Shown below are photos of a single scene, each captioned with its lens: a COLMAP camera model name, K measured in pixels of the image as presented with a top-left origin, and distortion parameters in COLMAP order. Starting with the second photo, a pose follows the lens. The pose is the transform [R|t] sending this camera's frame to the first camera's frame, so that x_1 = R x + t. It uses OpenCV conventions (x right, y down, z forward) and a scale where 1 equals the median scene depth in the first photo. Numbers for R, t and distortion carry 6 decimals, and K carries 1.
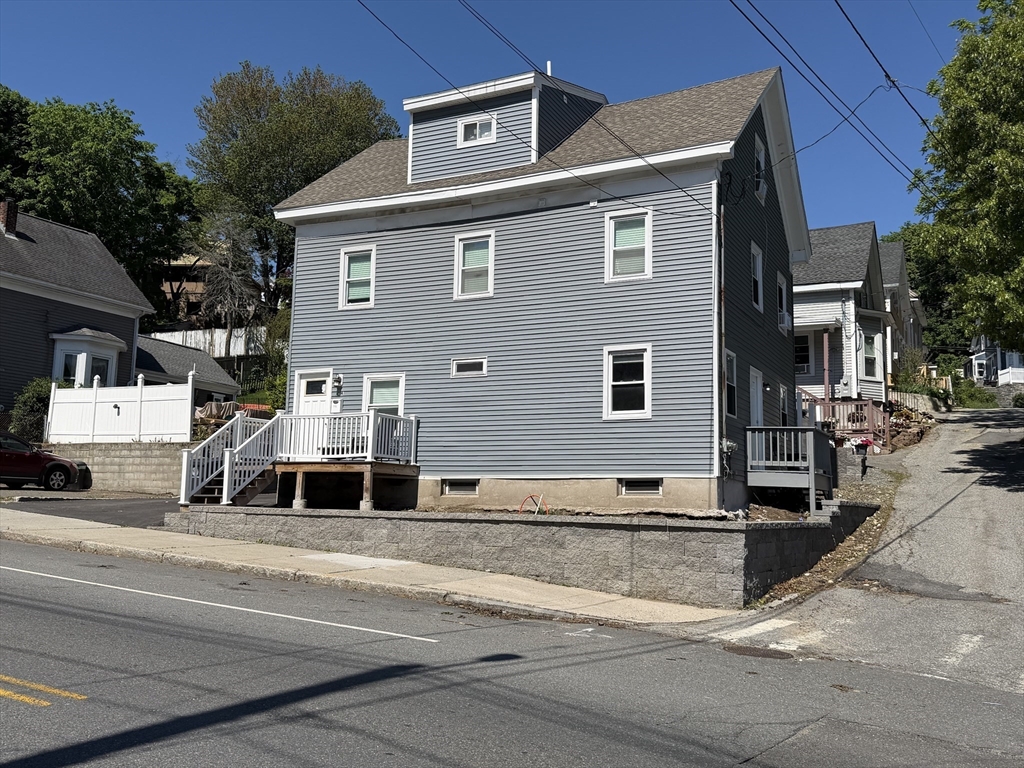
lens RADIAL K [[967.7, 0, 512.0], [0, 967.7, 384.0], [0, 0, 1]] dist [0.194093, -0.332787]
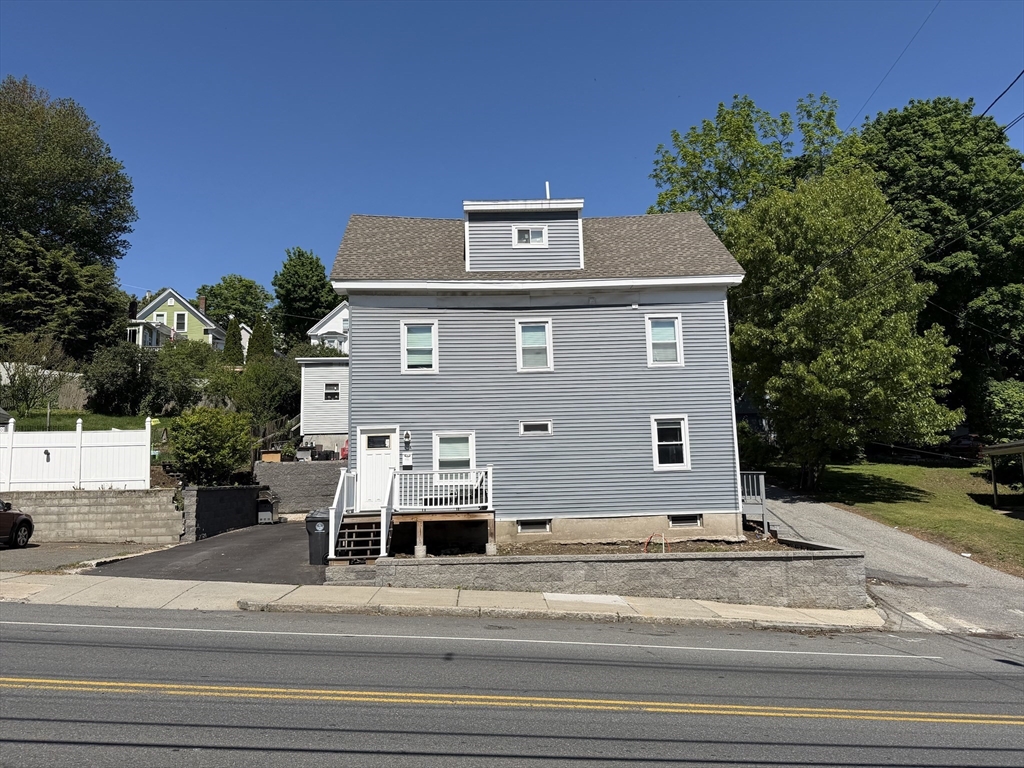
lens RADIAL K [[844.7, 0, 517.8], [0, 844.7, 379.8], [0, 0, 1]] dist [0.149044, -0.250549]
pose [[0.866145, 0.025260, 0.499155, -0.604848], [-0.019935, 0.999673, -0.015999, -0.060971], [-0.499396, 0.003907, 0.866365, 0.078303]]
